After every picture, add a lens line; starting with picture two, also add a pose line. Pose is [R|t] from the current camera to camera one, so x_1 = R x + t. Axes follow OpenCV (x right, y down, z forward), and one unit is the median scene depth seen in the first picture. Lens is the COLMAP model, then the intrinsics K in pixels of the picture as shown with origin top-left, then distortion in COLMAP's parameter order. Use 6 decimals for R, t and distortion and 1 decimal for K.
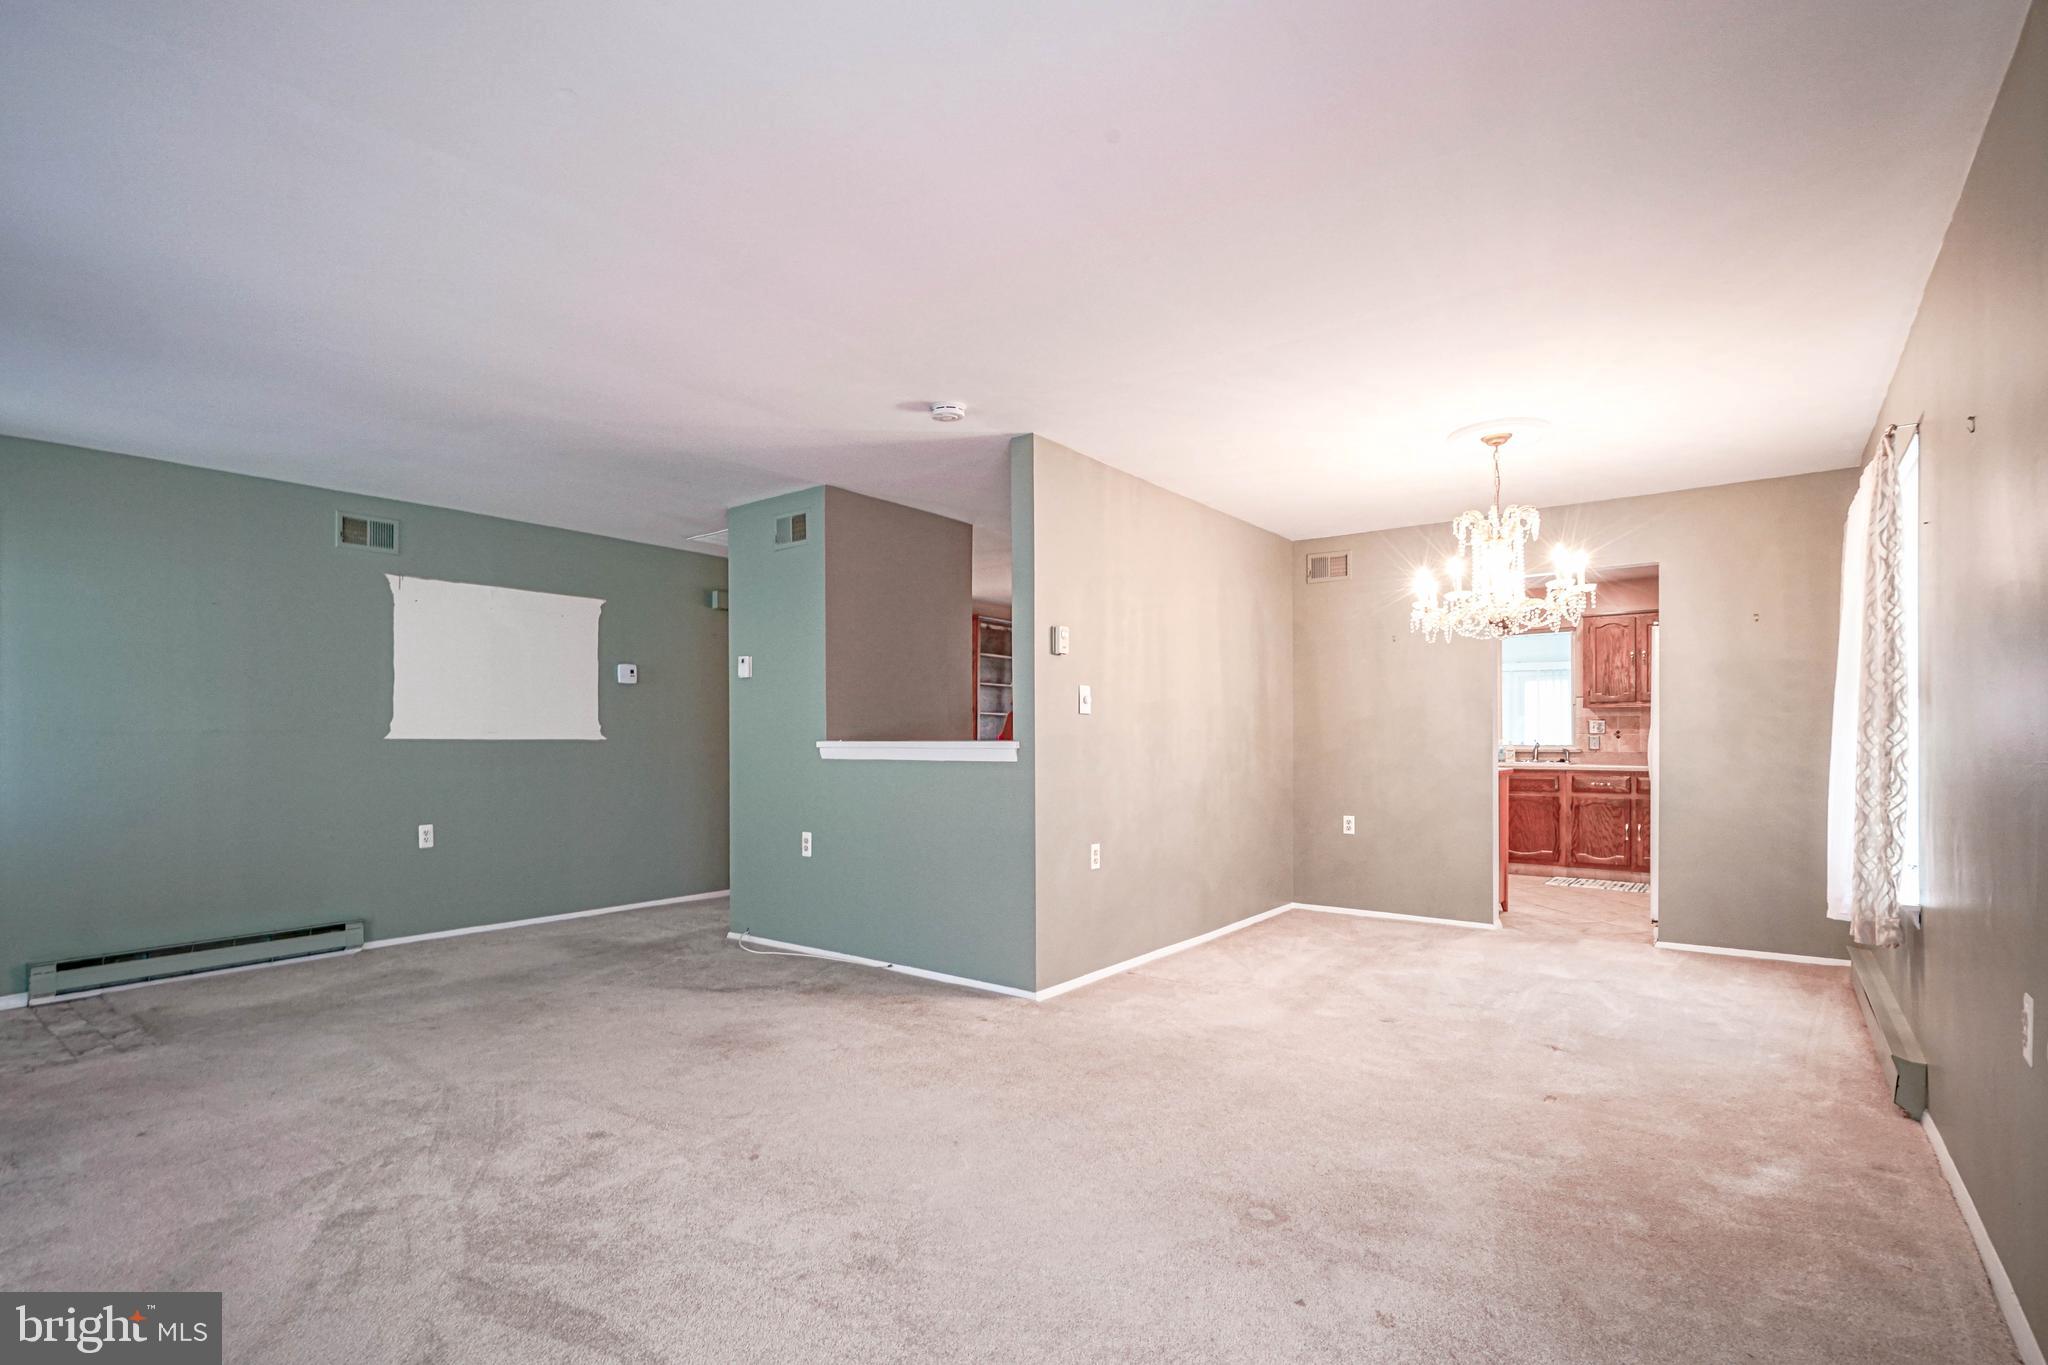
lens RADIAL K [[960.2, 0, 1040.5], [0, 960.2, 732.4], [0, 0, 1]] dist [-0.003398, 0.002887]
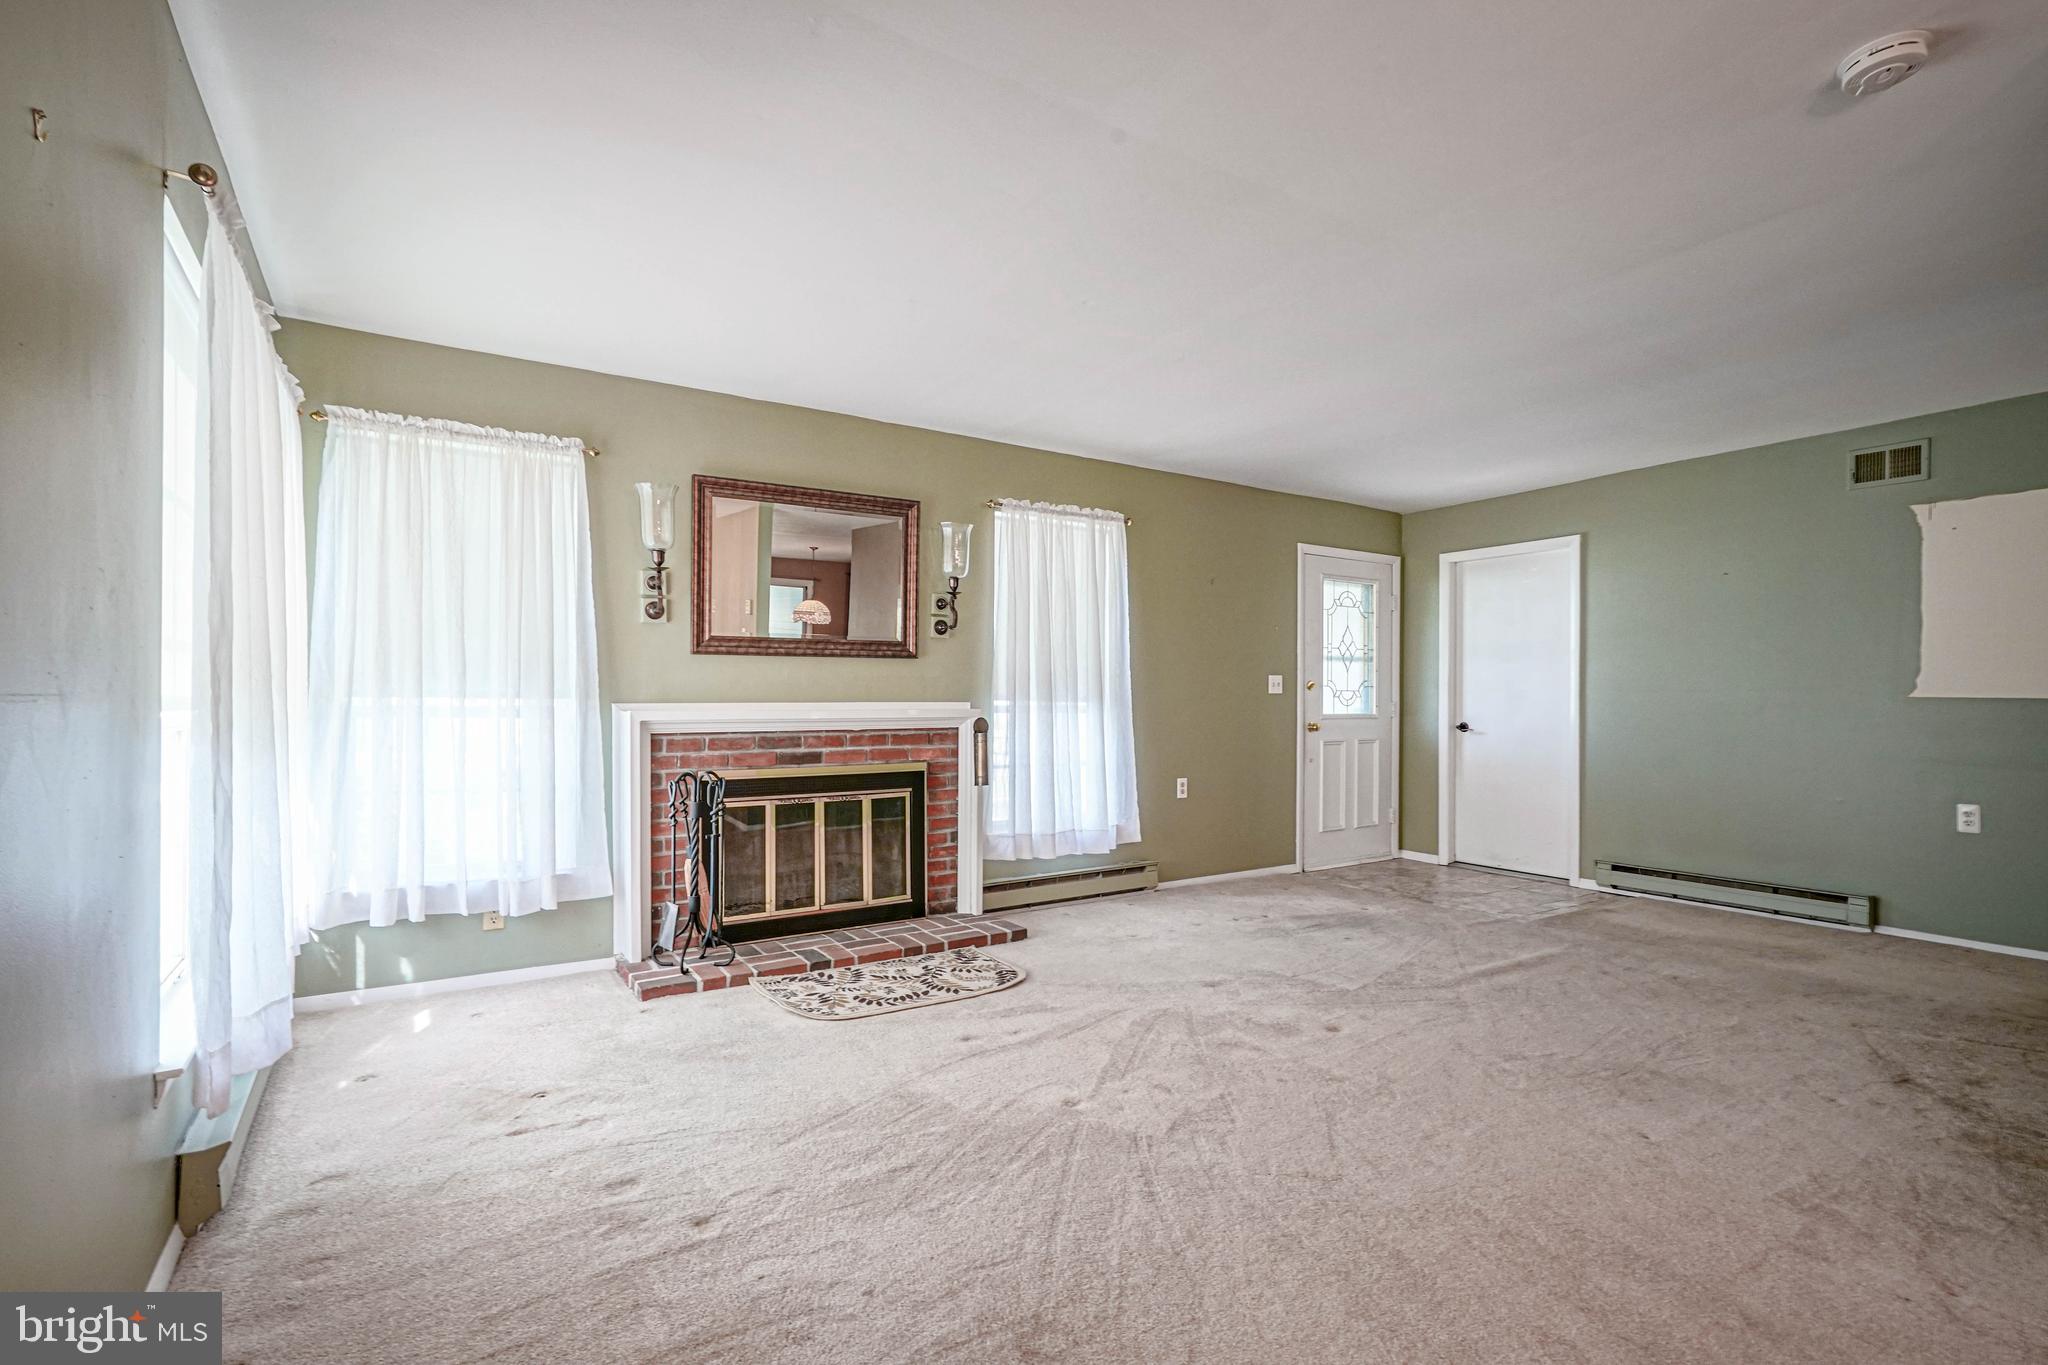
lens RADIAL K [[960.2, 0, 1033.8], [0, 960.2, 692.5], [0, 0, 1]] dist [-0.003398, 0.002887]
pose [[-0.361343, -0.004579, -0.932422, 0.402786], [-0.003267, 0.999988, -0.003645, 0.008186], [0.932427, 0.001729, -0.361354, 0.575164]]
